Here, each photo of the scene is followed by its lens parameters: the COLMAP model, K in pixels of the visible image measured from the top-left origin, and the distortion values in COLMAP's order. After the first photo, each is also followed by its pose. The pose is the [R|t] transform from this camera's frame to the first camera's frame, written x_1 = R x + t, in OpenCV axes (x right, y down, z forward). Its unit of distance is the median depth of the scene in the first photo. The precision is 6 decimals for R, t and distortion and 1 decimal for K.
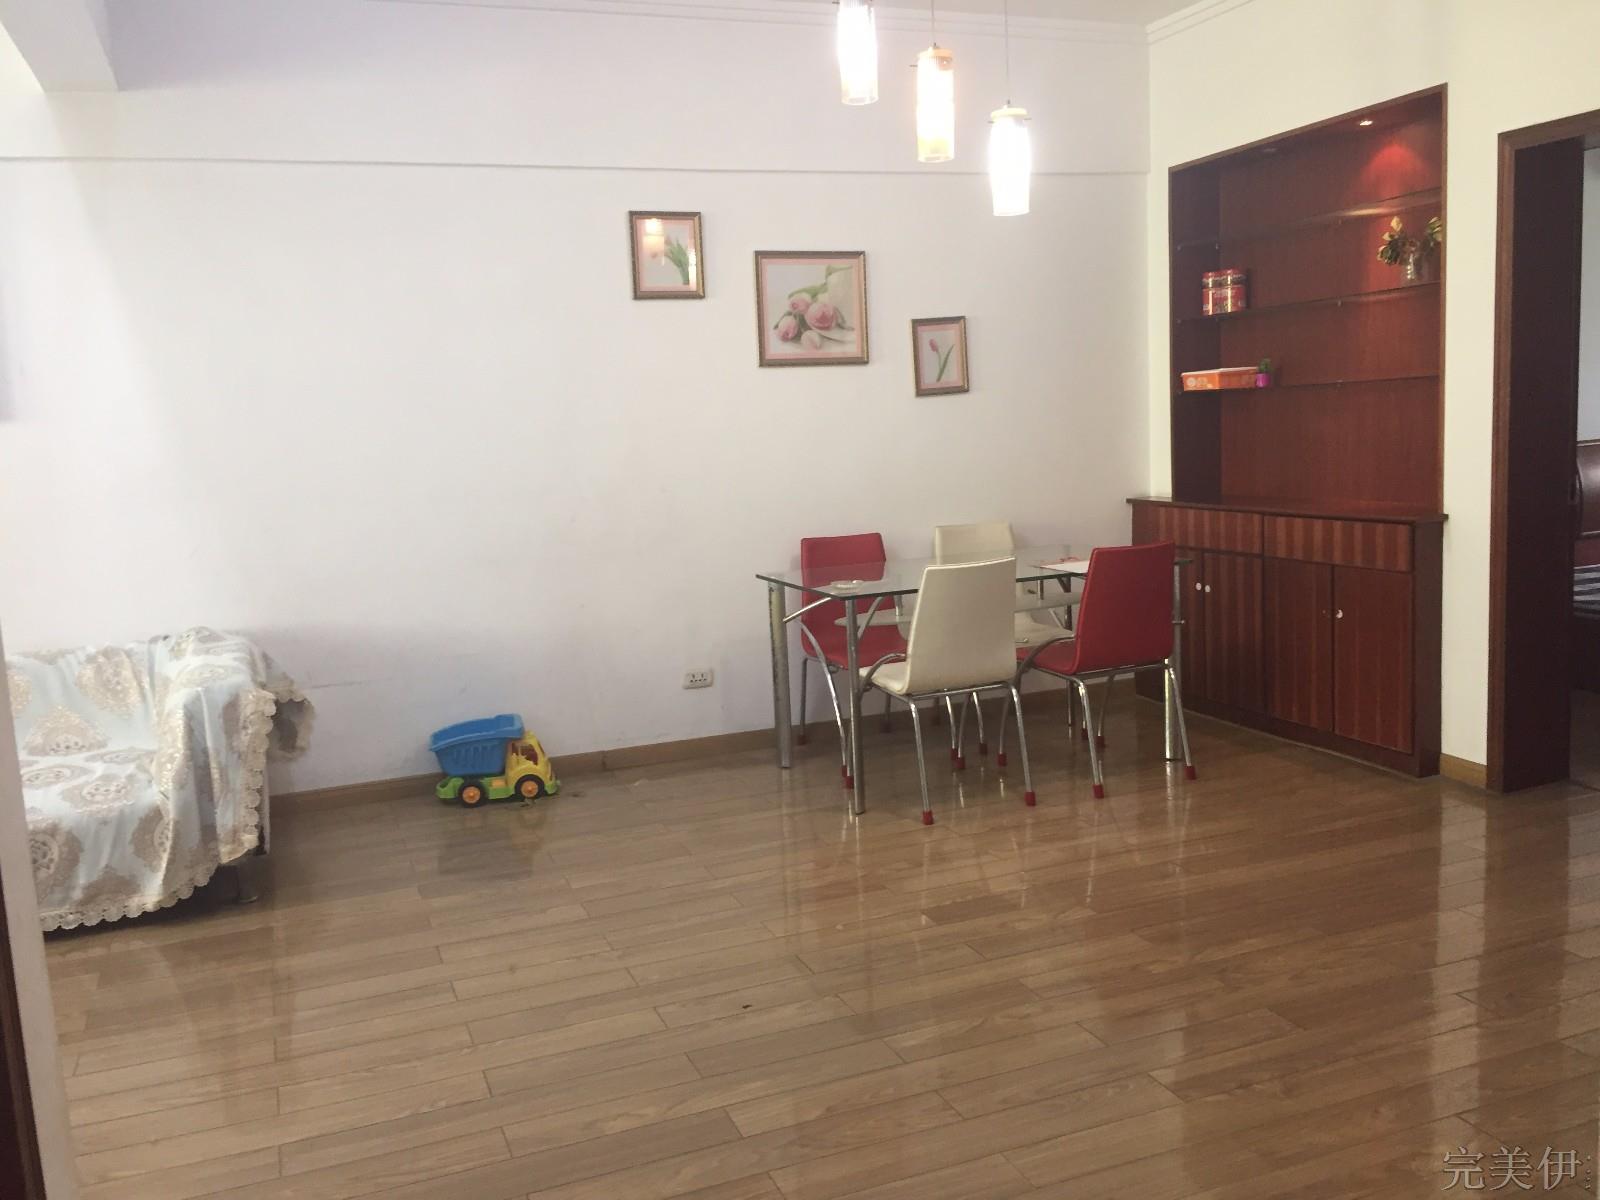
lens RADIAL K [[1355.0, 0, 800.0], [0, 1355.0, 600.0], [0, 0, 1]] dist [0.006501, -0.003095]
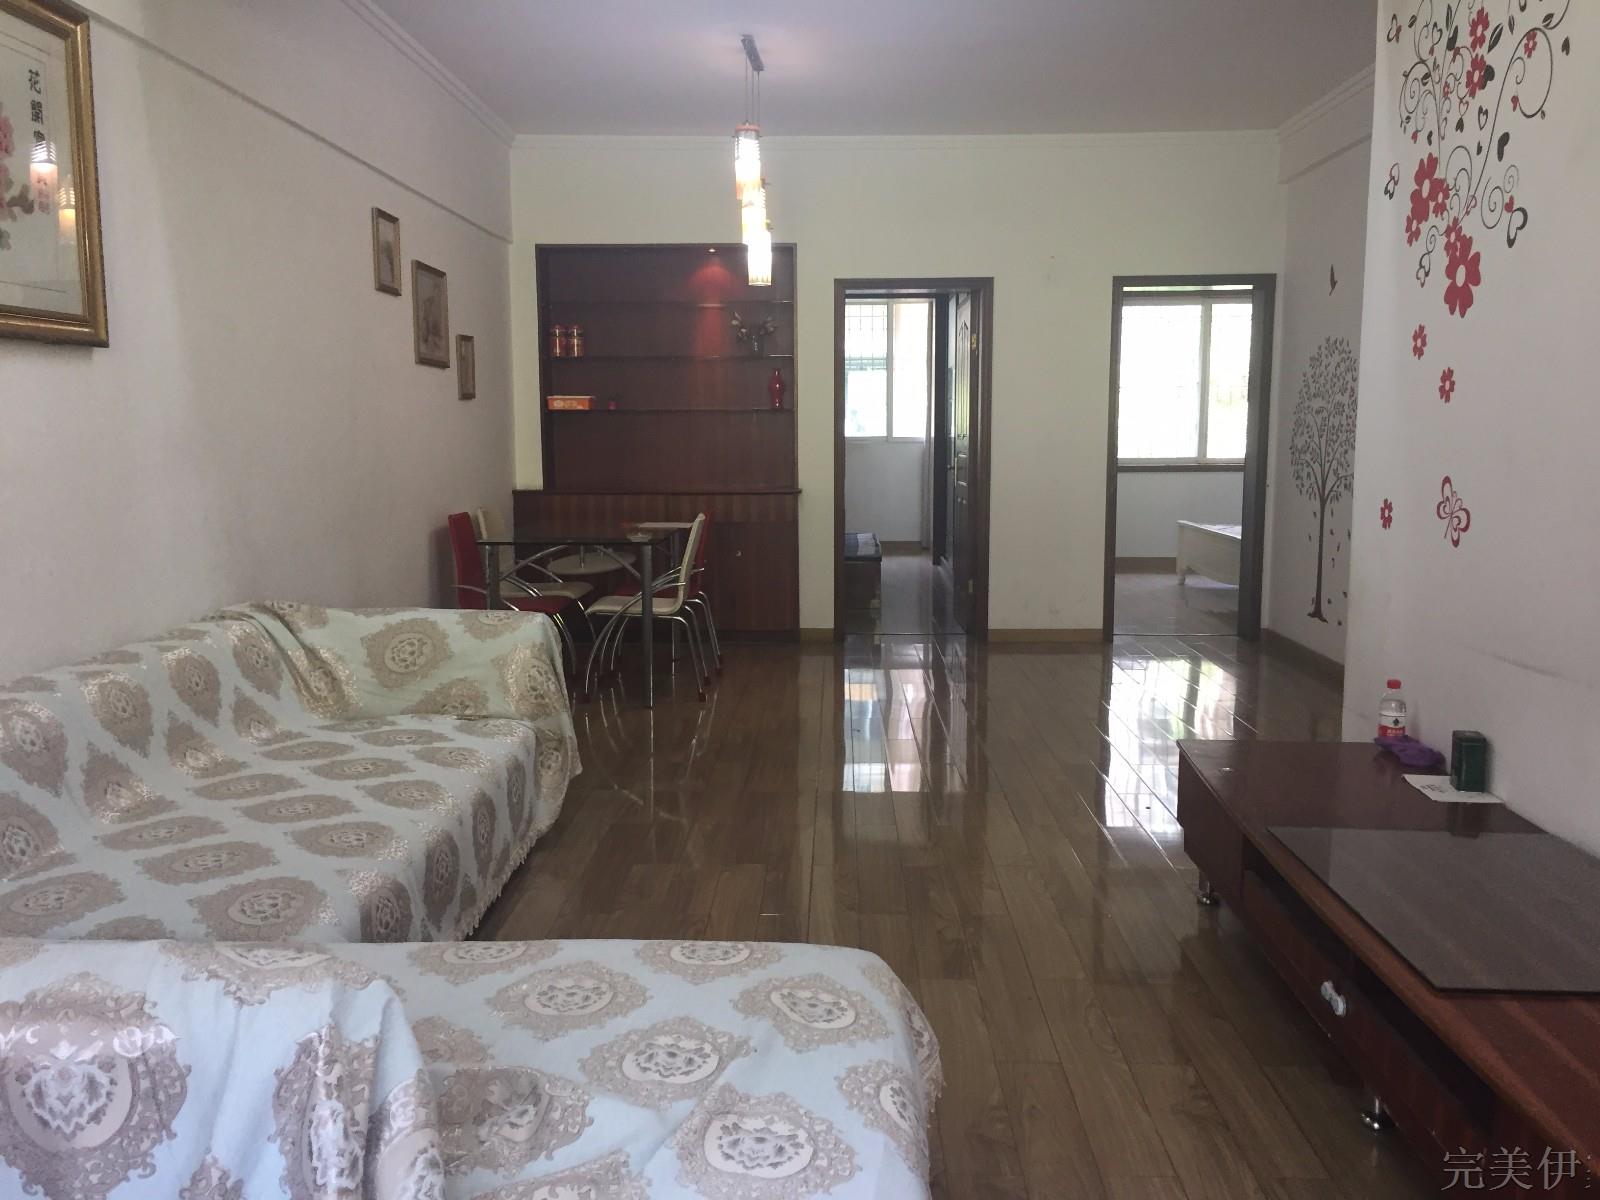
lens RADIAL K [[1355.0, 0, 800.0], [0, 1355.0, 600.0], [0, 0, 1]] dist [0.006501, -0.003095]
pose [[0.383140, -0.062579, 0.921568, -0.893692], [0.101553, 0.994508, 0.025312, 0.026417], [-0.918091, 0.083890, 0.387390, 0.265275]]
